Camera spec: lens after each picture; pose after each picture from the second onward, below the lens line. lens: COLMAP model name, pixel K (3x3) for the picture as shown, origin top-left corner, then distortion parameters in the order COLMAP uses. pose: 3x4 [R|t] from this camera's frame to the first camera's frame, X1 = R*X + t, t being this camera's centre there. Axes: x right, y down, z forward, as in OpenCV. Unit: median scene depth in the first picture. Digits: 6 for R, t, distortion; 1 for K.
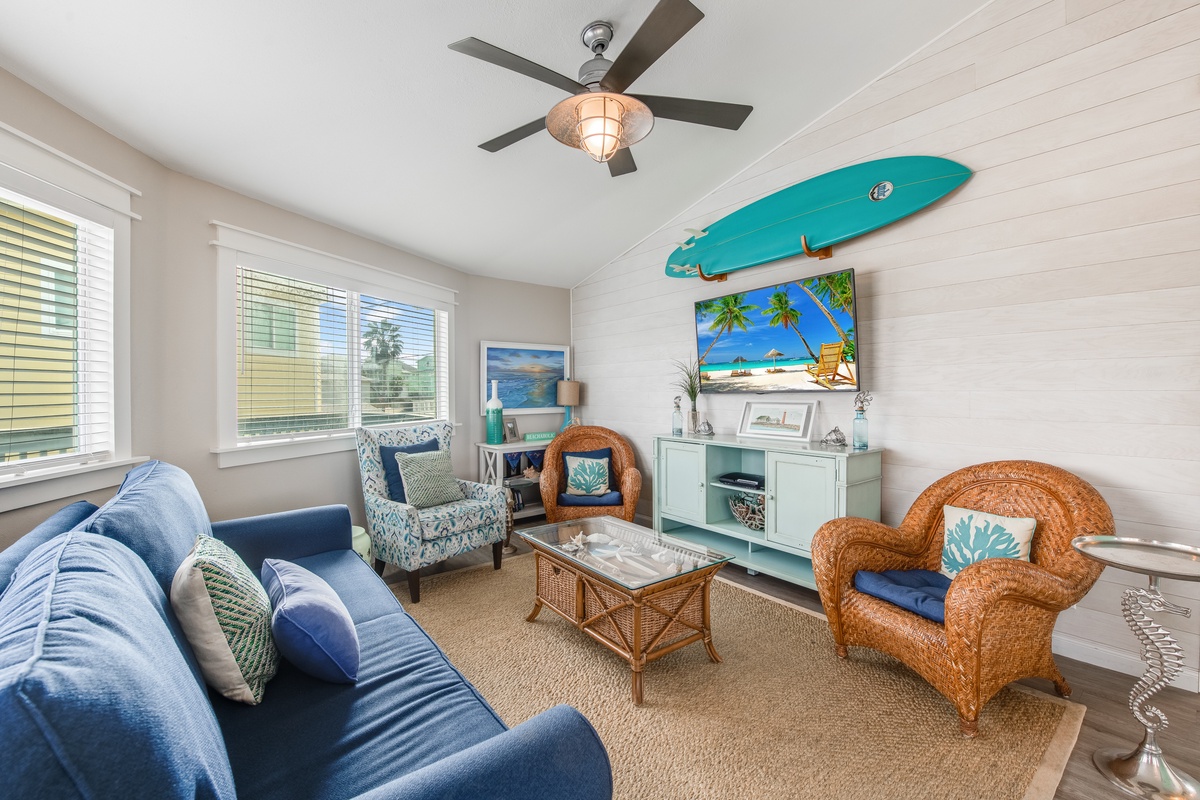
lens RADIAL K [[488.7, 0, 589.5], [0, 488.7, 390.2], [0, 0, 1]] dist [-0.017170, -0.000344]
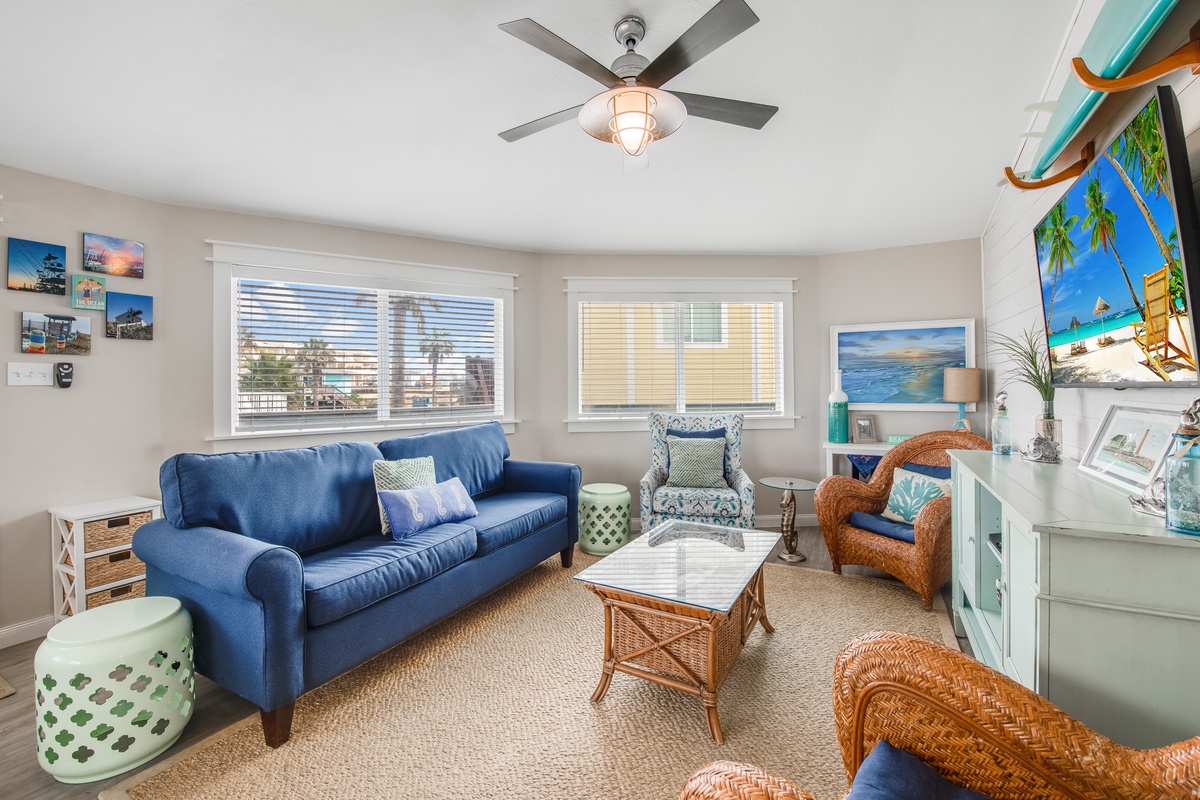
lens RADIAL K [[492.4, 0, 612.6], [0, 492.4, 371.1], [0, 0, 1]] dist [-0.002987, -0.009473]
pose [[0.425269, -0.020588, -0.904833, 0.622821], [0.006477, 0.999785, -0.019704, -0.004819], [0.905044, 0.002519, 0.425311, 0.365366]]
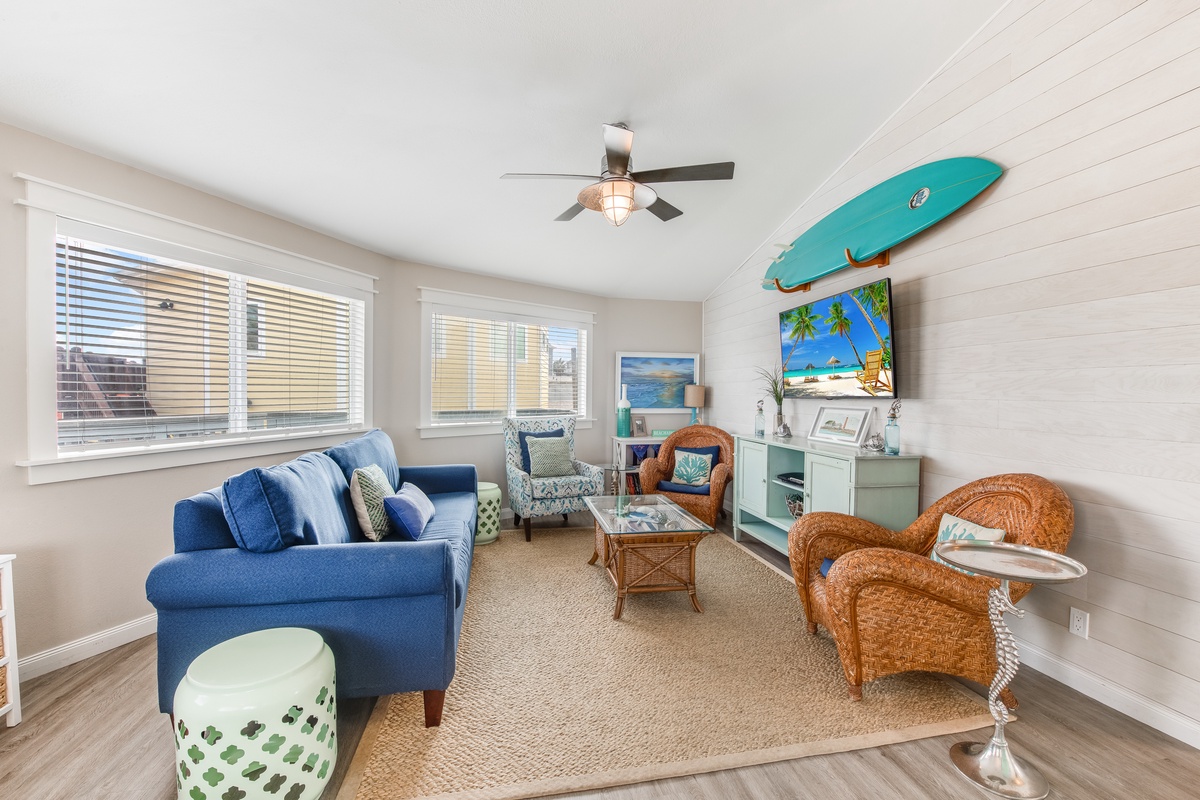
lens RADIAL K [[488.7, 0, 589.5], [0, 488.7, 390.2], [0, 0, 1]] dist [-0.017170, -0.000344]
pose [[0.892147, 0.010988, -0.451612, 0.393563], [-0.012845, 0.999917, -0.001047, -0.004604], [0.451563, 0.006735, 0.892214, -0.169976]]
